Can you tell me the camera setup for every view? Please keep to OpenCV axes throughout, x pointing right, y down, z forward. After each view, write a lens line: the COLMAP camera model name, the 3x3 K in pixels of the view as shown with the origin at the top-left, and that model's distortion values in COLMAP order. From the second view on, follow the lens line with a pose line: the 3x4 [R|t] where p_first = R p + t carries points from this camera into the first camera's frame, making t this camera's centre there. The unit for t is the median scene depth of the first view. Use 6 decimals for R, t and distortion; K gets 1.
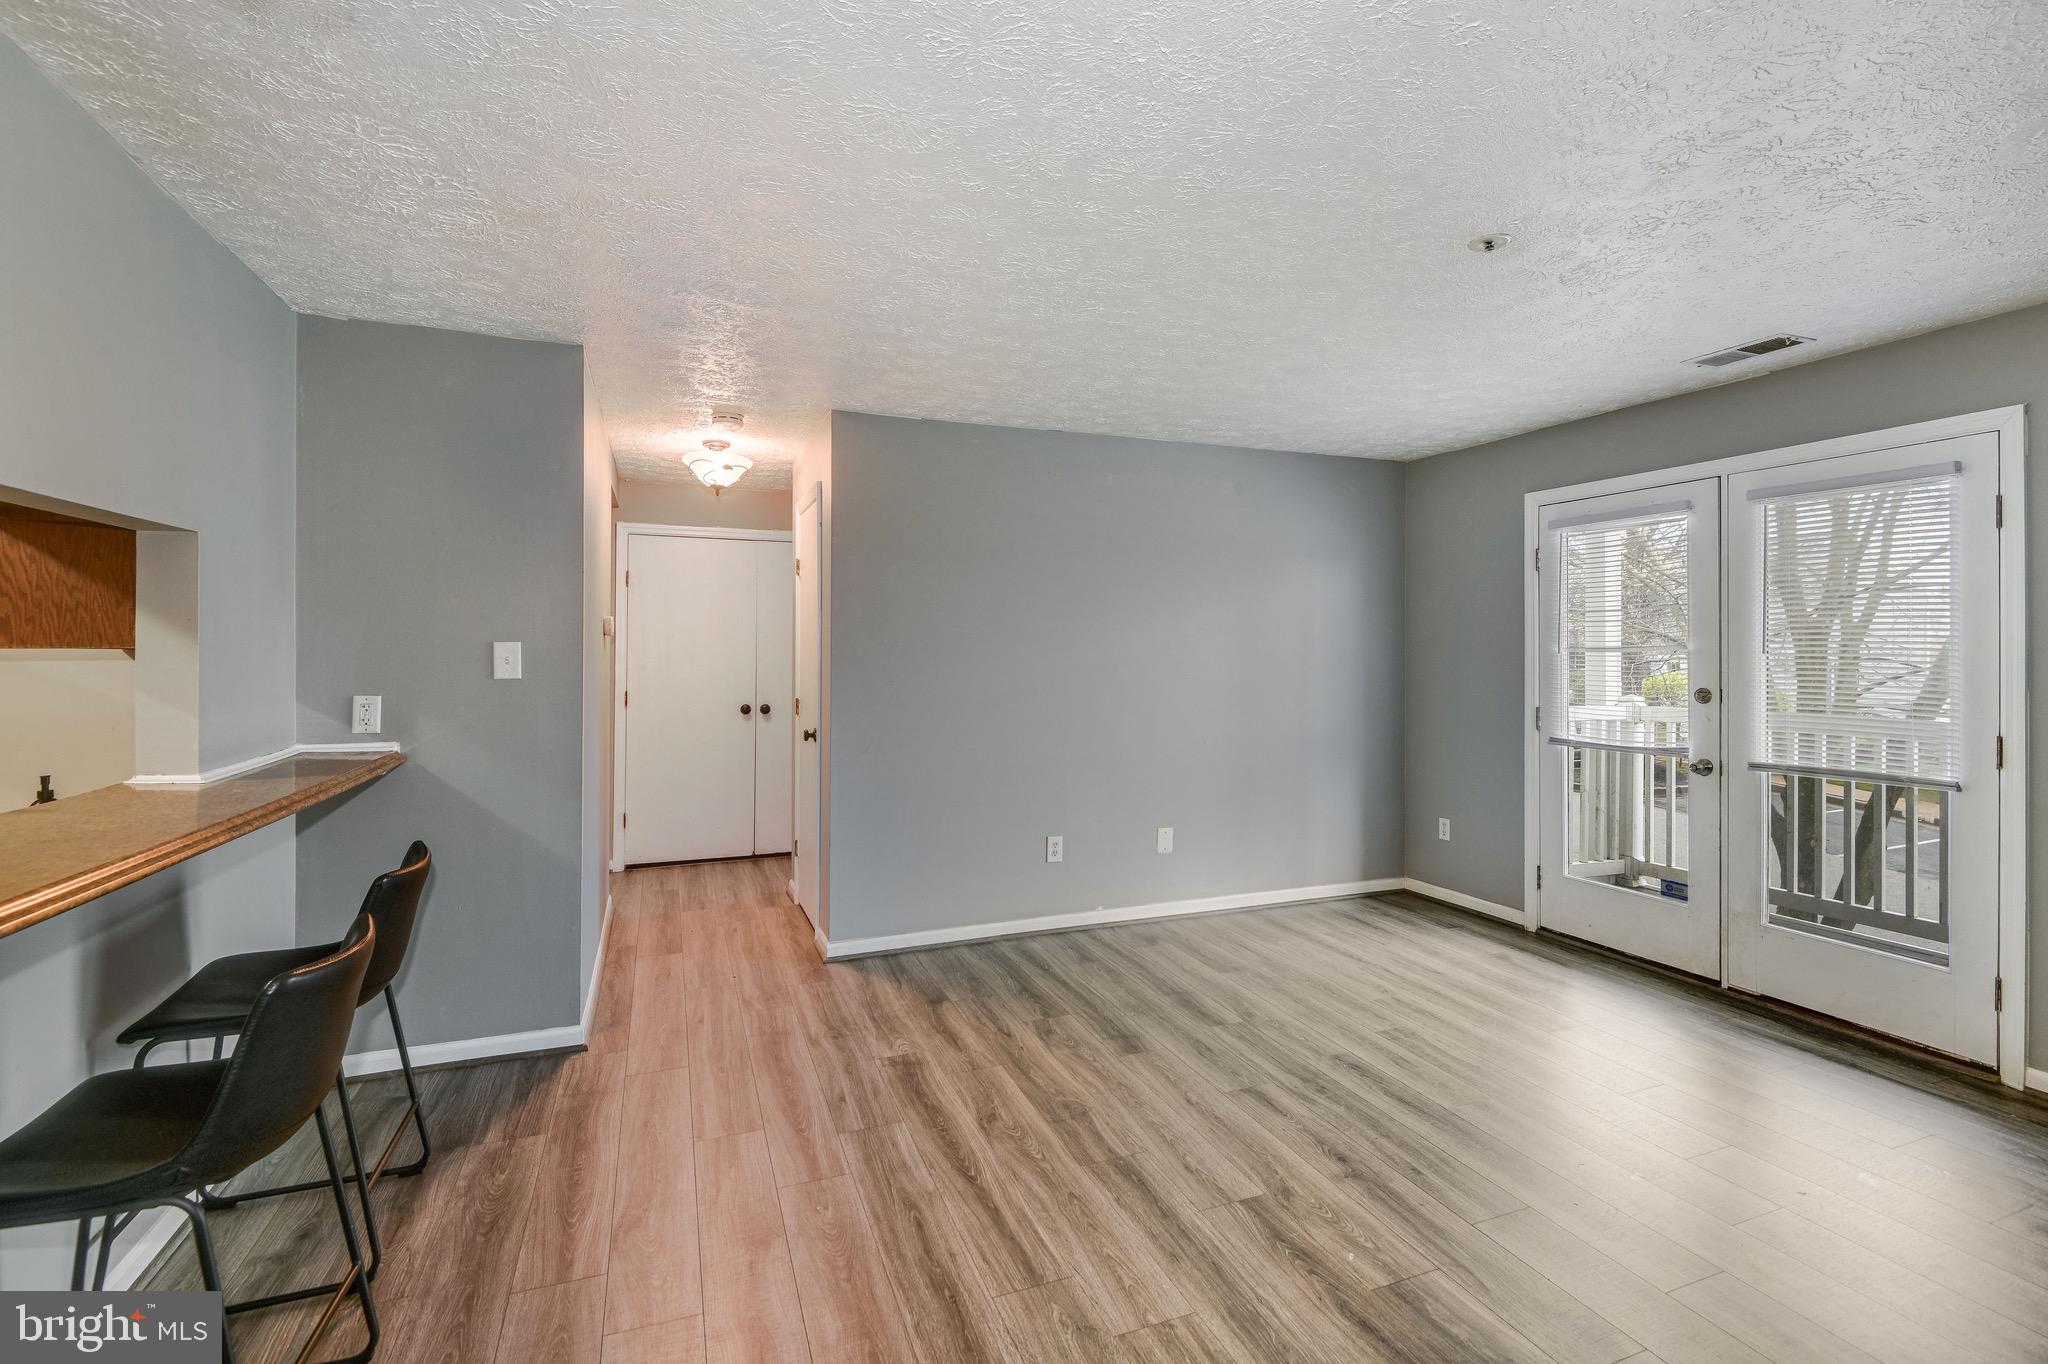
lens RADIAL K [[945.8, 0, 1029.0], [0, 945.8, 660.4], [0, 0, 1]] dist [0.014107, -0.005536]
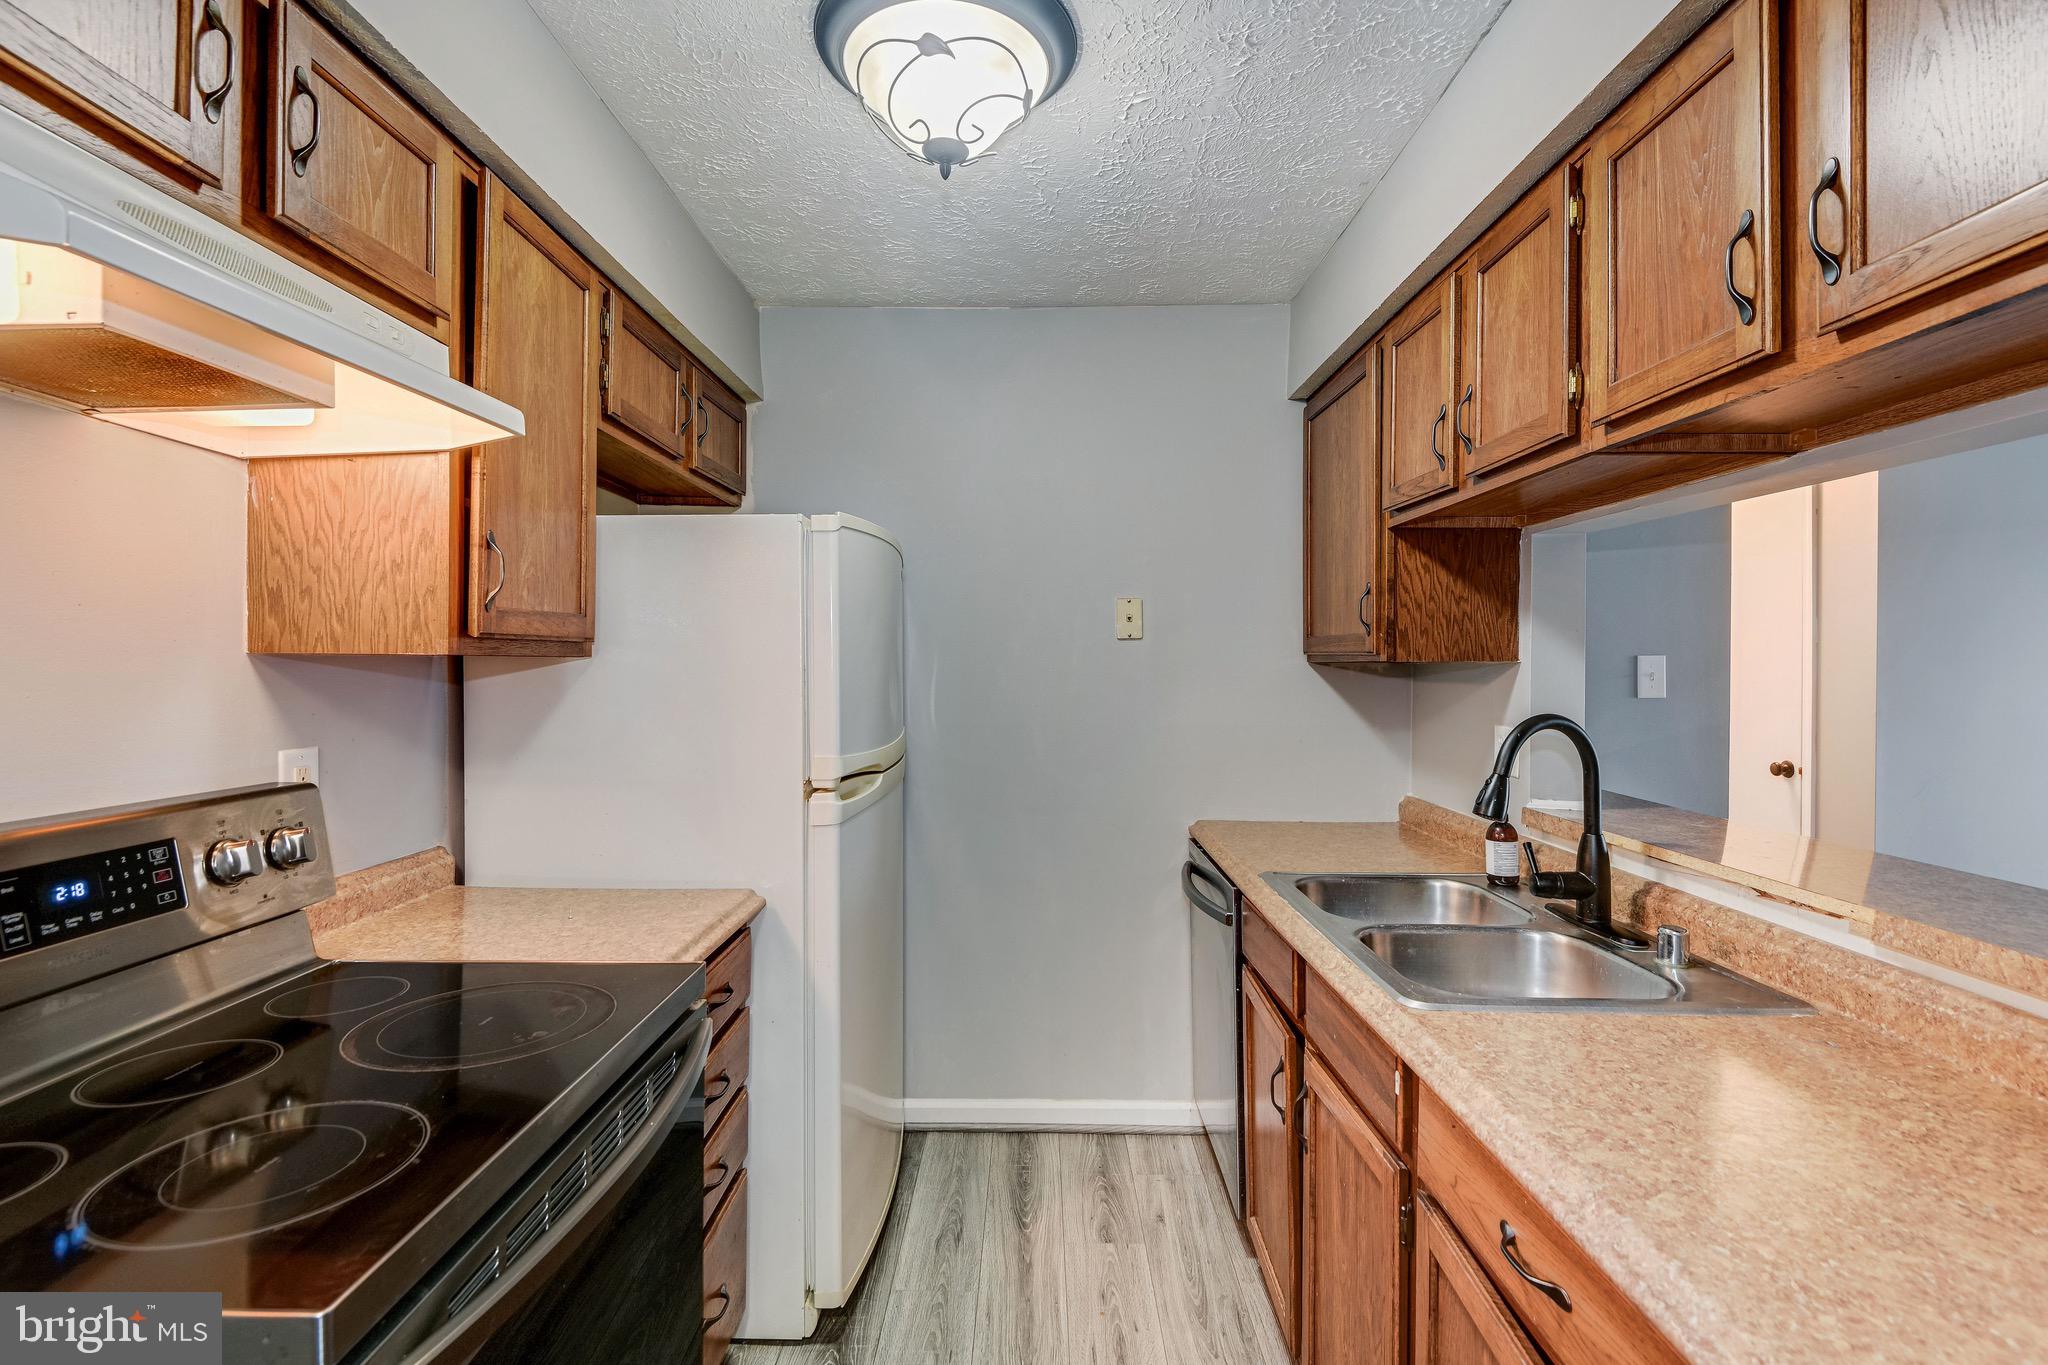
lens RADIAL K [[1013.5, 0, 1012.0], [0, 1013.5, 665.0], [0, 0, 1]] dist [-0.004277, -0.004550]
pose [[0.913700, 0.005109, -0.406358, -0.737886], [-0.008378, 0.999945, -0.006265, 0.000038], [0.406304, 0.009129, 0.913692, -0.067300]]
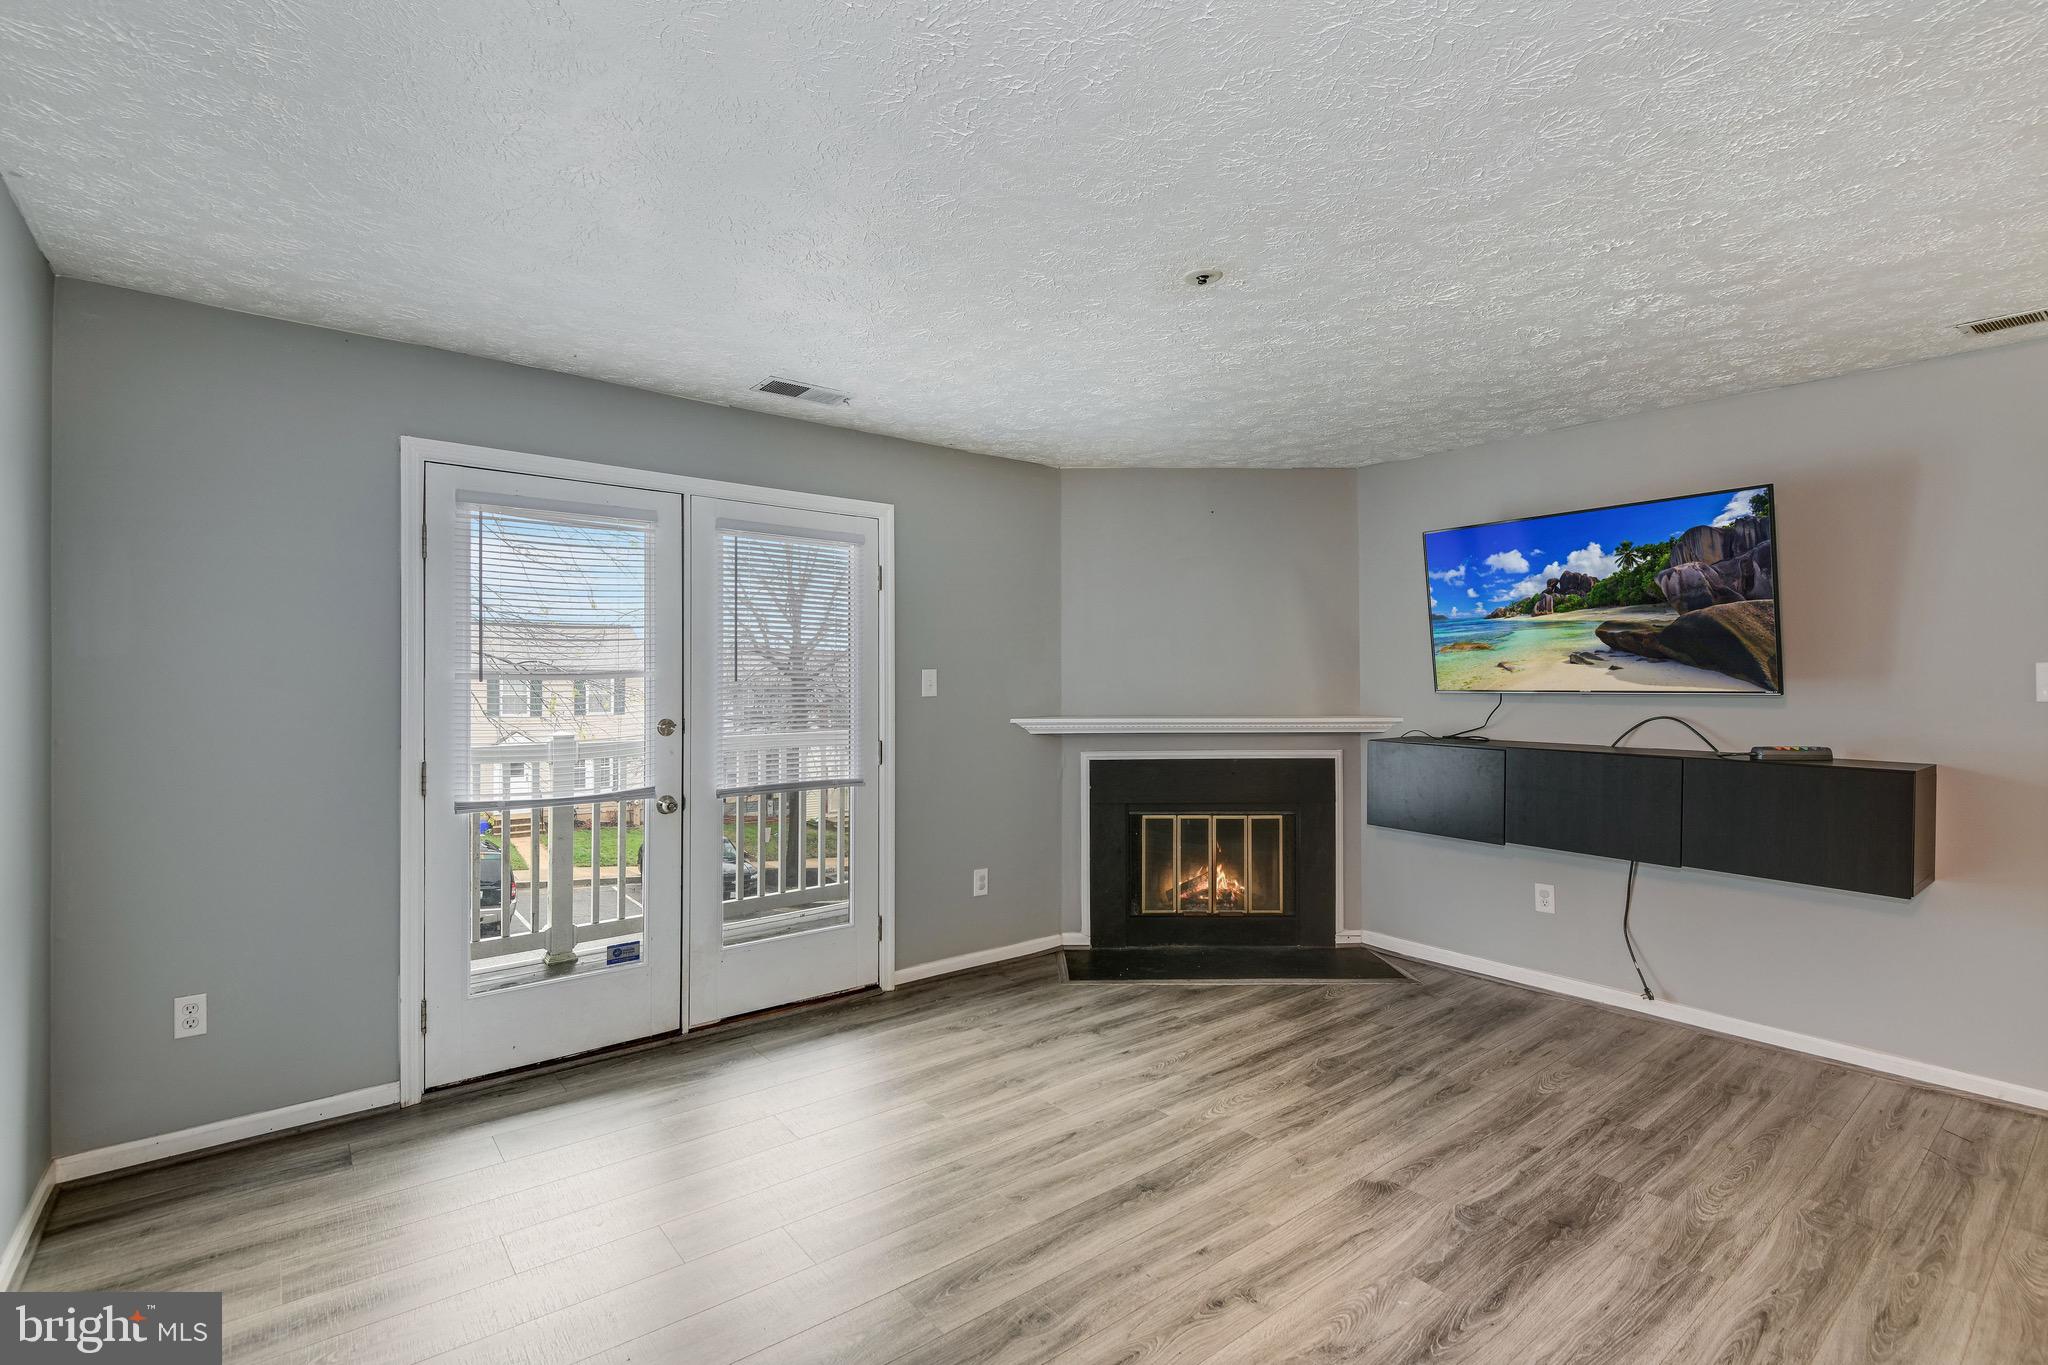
lens RADIAL K [[945.8, 0, 1016.0], [0, 945.8, 682.3], [0, 0, 1]] dist [0.014107, -0.005536]
pose [[-0.304389, -0.005598, 0.952531, -0.328050], [0.006232, 0.999950, 0.007868, -0.013984], [-0.952527, 0.008331, -0.304339, 1.174202]]
